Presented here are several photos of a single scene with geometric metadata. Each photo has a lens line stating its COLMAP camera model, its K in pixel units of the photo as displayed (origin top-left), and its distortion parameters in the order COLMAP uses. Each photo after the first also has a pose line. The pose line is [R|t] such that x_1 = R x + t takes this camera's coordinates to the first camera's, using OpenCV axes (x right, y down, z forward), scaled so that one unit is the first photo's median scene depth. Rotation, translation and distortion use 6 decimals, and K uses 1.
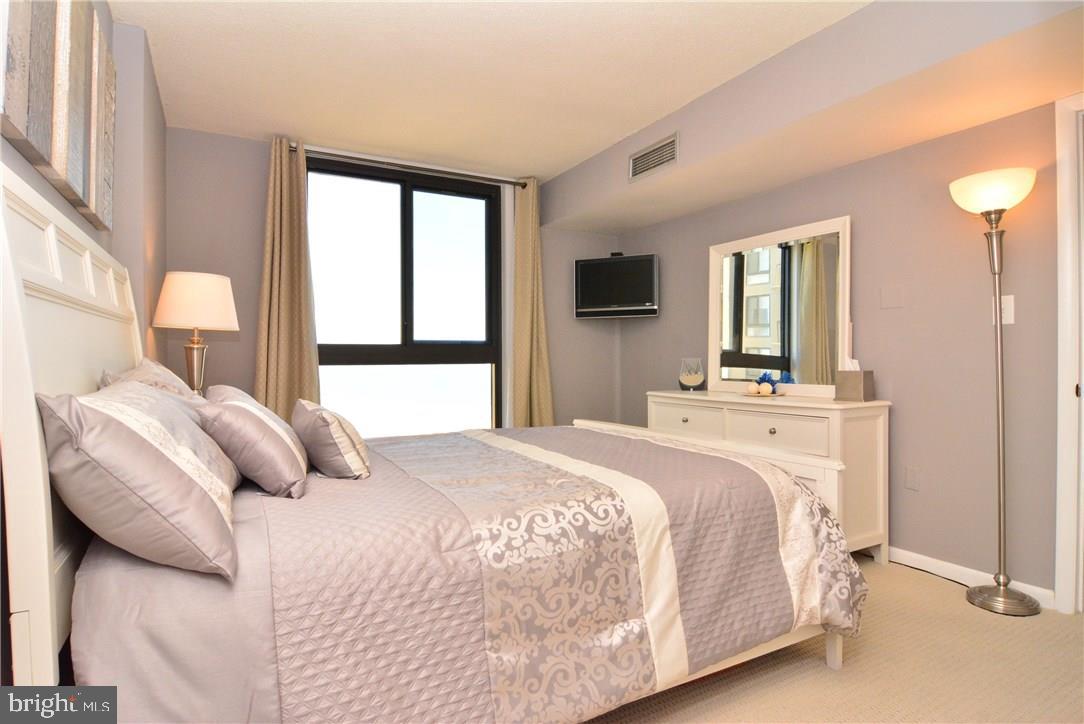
lens RADIAL K [[586.1, 0, 543.3], [0, 586.1, 357.6], [0, 0, 1]] dist [-0.010244, -0.003614]
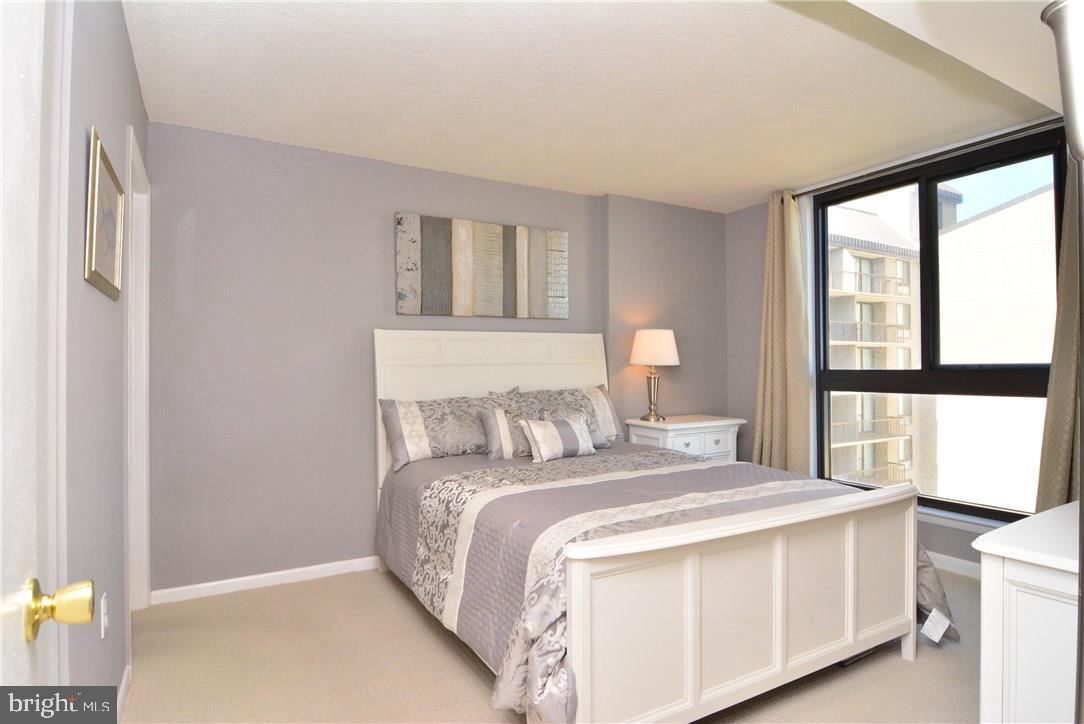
lens RADIAL K [[586.1, 0, 542.5], [0, 586.1, 362.8], [0, 0, 1]] dist [-0.010244, -0.003614]
pose [[0.017570, -0.007850, -0.999815, 0.598536], [0.003609, 0.999963, -0.007788, -0.028180], [0.999839, -0.003471, 0.017598, 0.436702]]
